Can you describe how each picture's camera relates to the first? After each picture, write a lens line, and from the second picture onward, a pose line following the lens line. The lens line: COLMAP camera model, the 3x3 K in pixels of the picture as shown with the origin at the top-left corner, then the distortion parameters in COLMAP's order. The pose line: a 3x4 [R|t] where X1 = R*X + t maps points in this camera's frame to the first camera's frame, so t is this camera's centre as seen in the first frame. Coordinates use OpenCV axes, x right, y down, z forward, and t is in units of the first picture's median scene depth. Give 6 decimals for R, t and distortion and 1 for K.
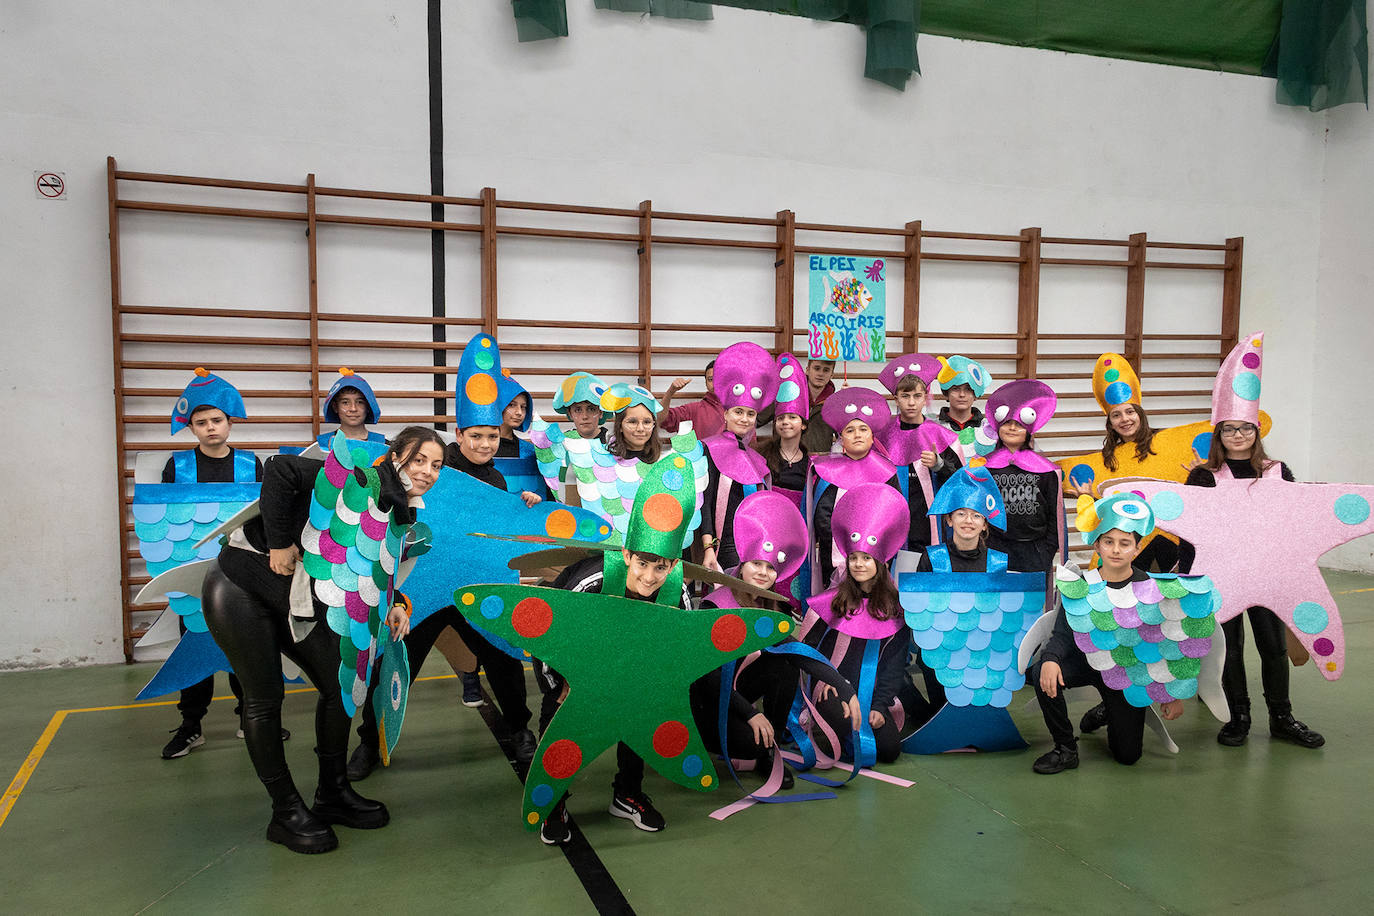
lens RADIAL K [[1832.0, 0, 685.7], [0, 1832.0, 552.6], [0, 0, 1]] dist [0.138671, -0.091662]
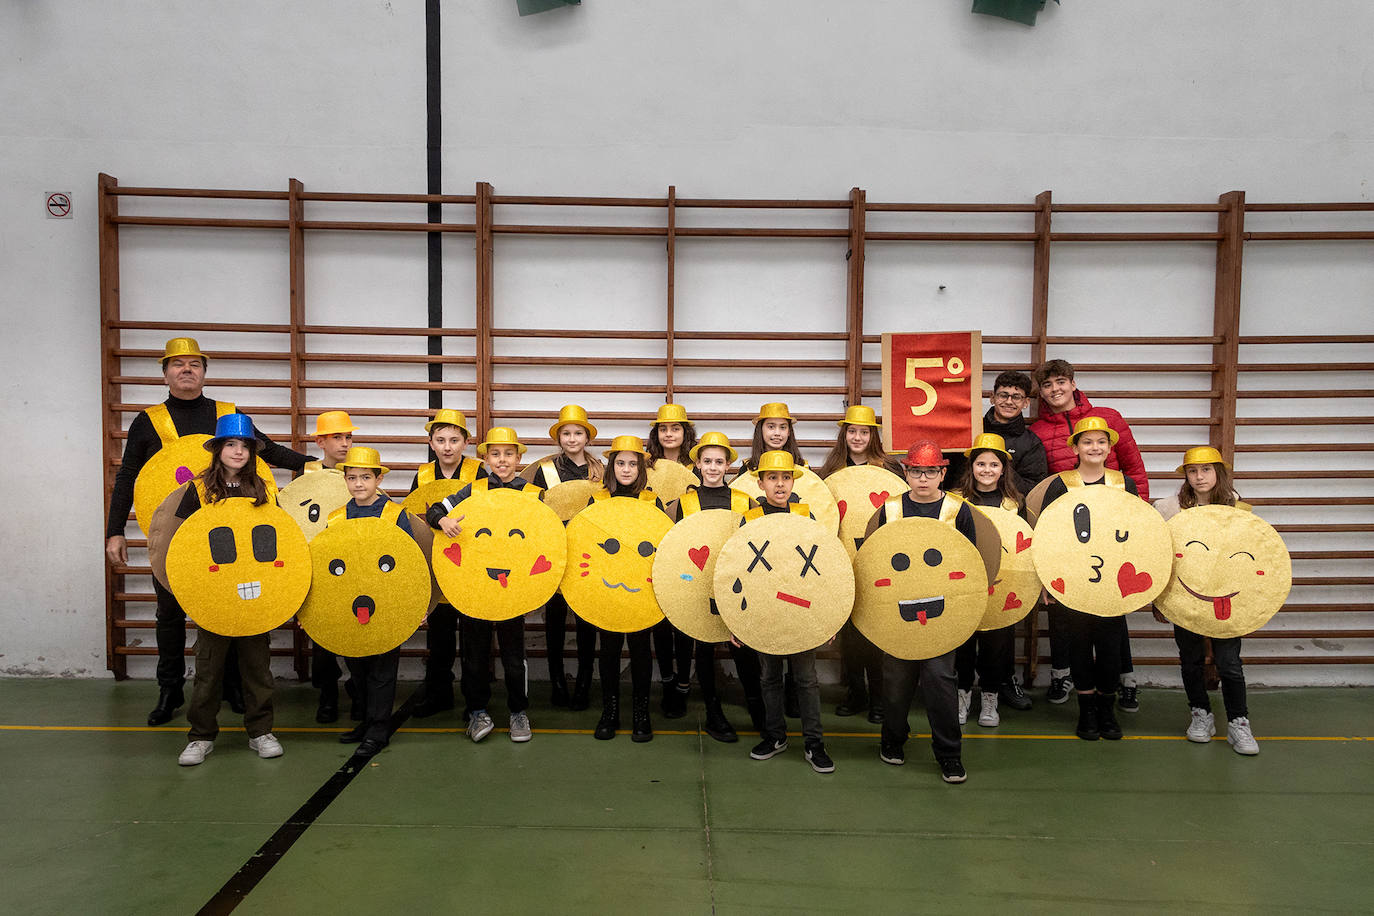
lens RADIAL K [[1832.0, 0, 685.7], [0, 1832.0, 552.6], [0, 0, 1]] dist [0.138671, -0.091662]
pose [[0.841809, 0.047002, -0.537725, 0.464428], [-0.055333, 0.998468, 0.000652, -0.024413], [0.536932, 0.029205, 0.843120, 0.302139]]
